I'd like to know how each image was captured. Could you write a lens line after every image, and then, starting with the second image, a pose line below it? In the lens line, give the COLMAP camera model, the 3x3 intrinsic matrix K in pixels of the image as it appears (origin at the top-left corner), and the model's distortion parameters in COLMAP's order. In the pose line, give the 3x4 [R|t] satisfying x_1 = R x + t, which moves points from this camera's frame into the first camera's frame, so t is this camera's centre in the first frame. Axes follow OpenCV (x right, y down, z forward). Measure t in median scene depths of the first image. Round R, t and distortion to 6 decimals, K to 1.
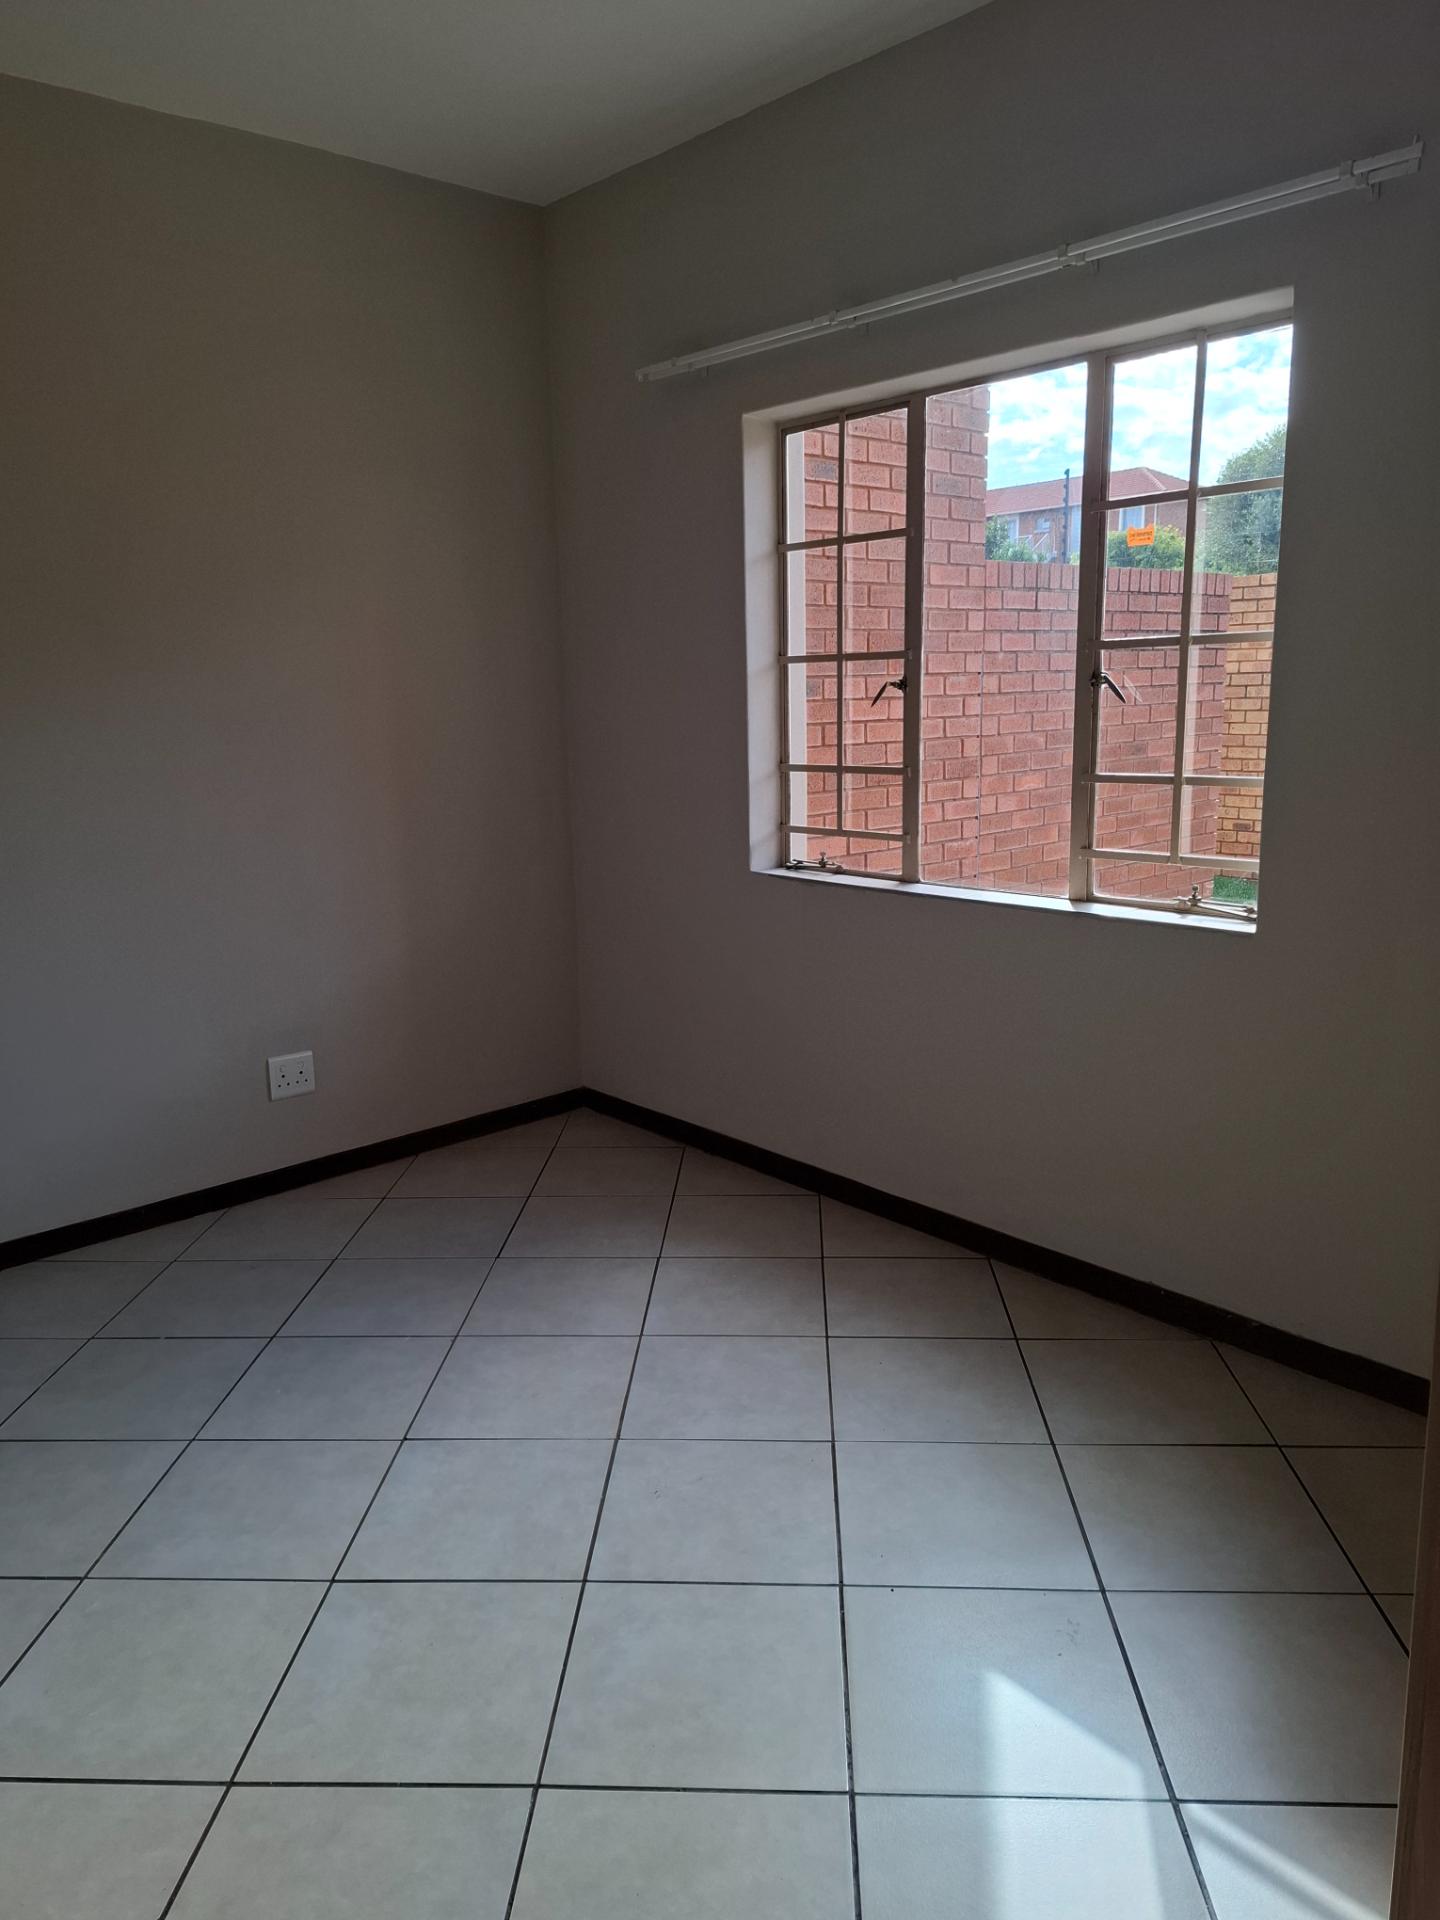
lens RADIAL K [[1346.5, 0, 717.1], [0, 1346.5, 952.4], [0, 0, 1]] dist [0.102831, -0.140941]
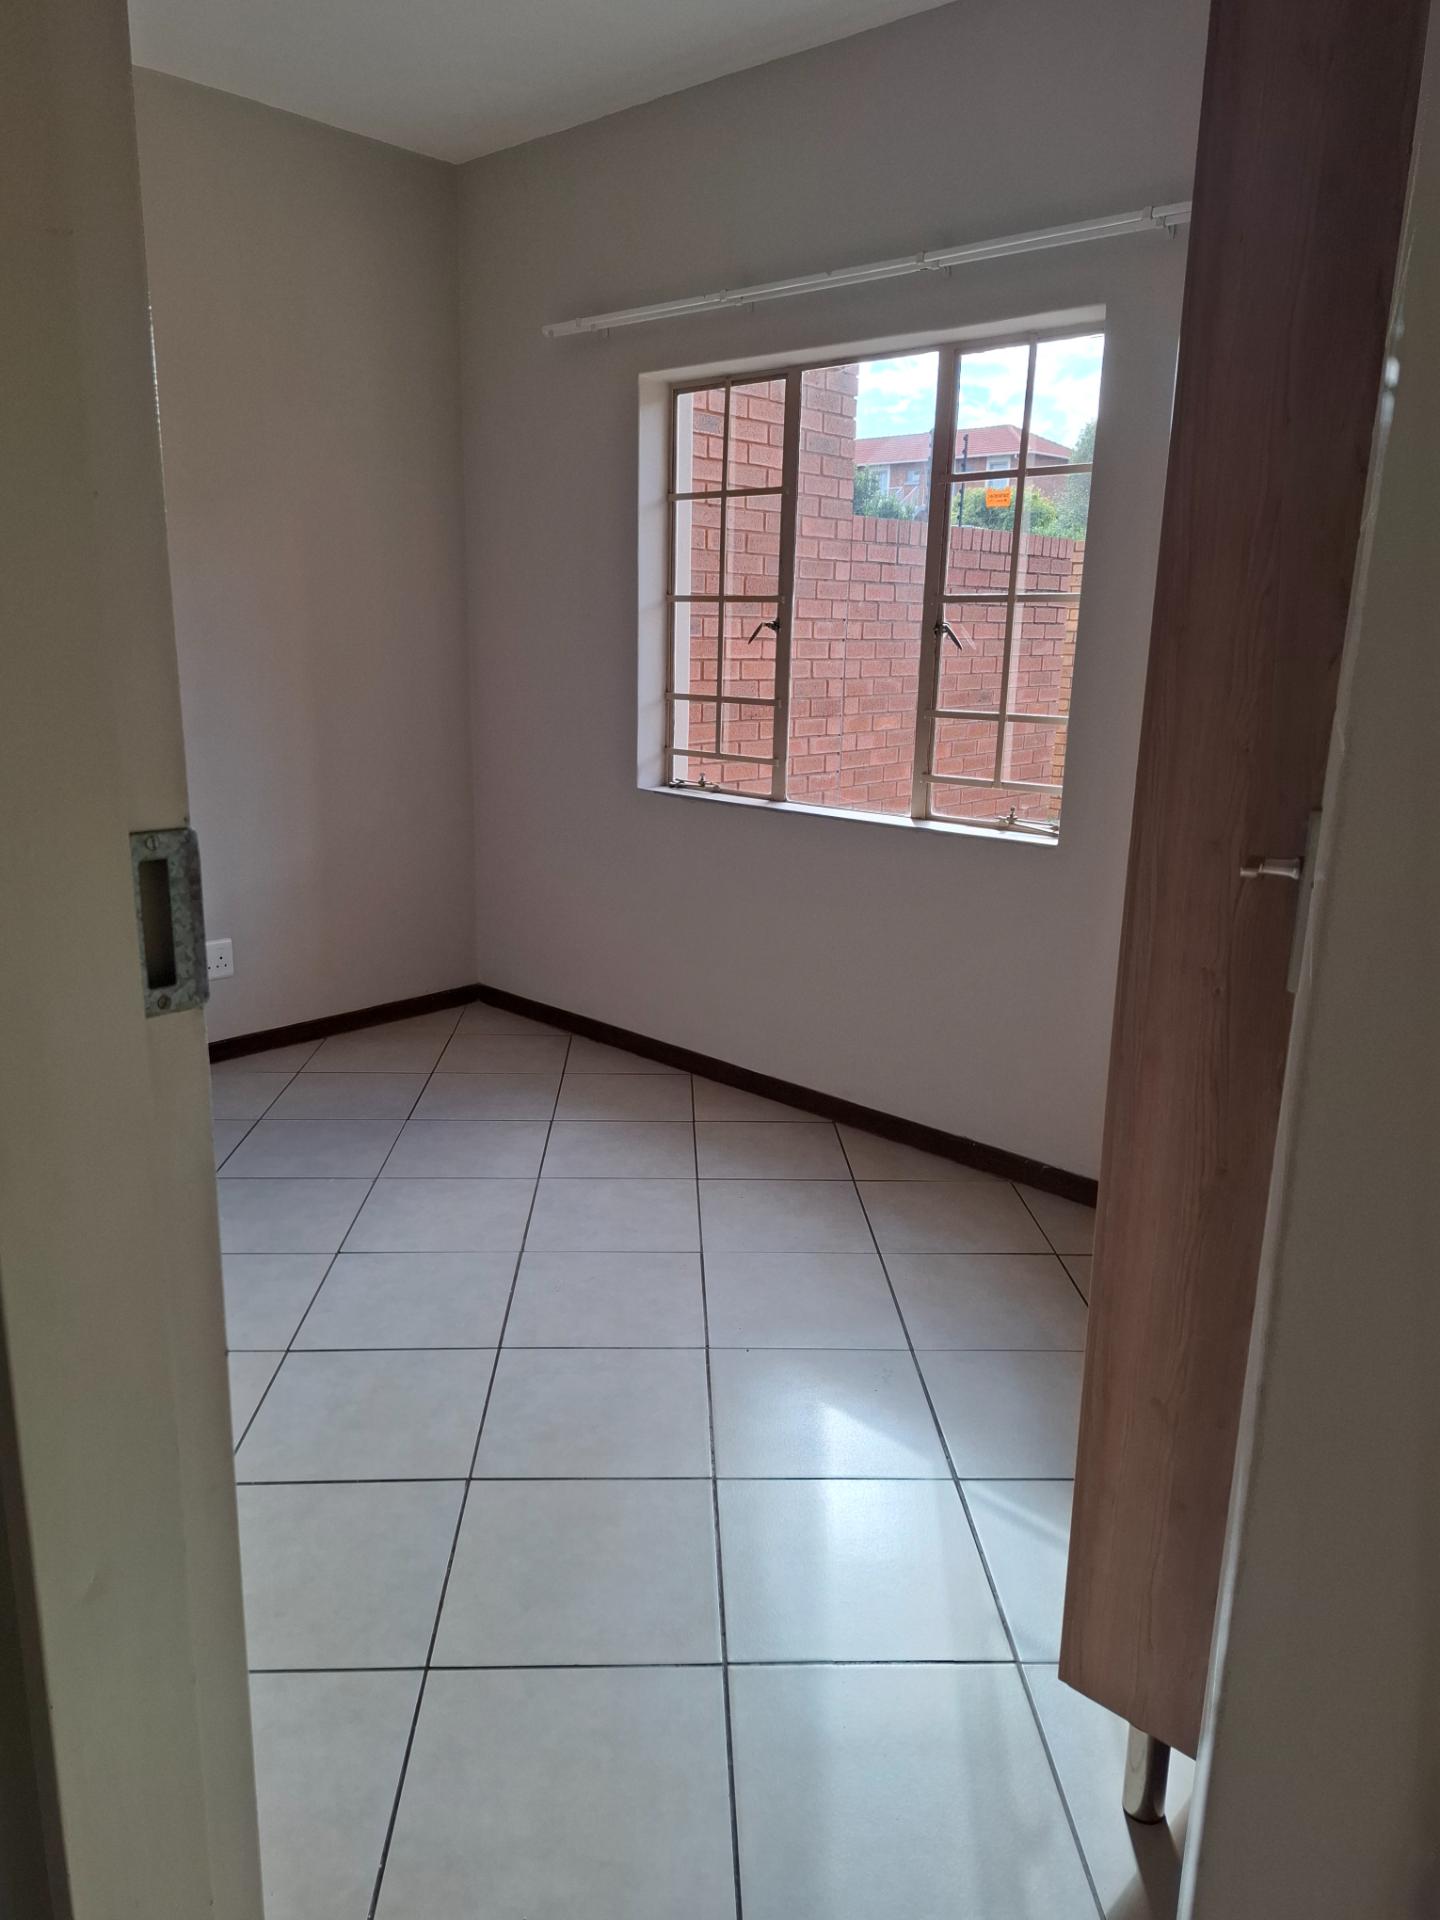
lens RADIAL K [[1346.5, 0, 717.1], [0, 1346.5, 952.4], [0, 0, 1]] dist [0.102831, -0.140941]
pose [[0.994687, 0.021031, 0.100778, -0.020533], [-0.025280, 0.998837, 0.041064, 0.030355], [-0.099797, -0.043393, 0.994061, -0.135956]]
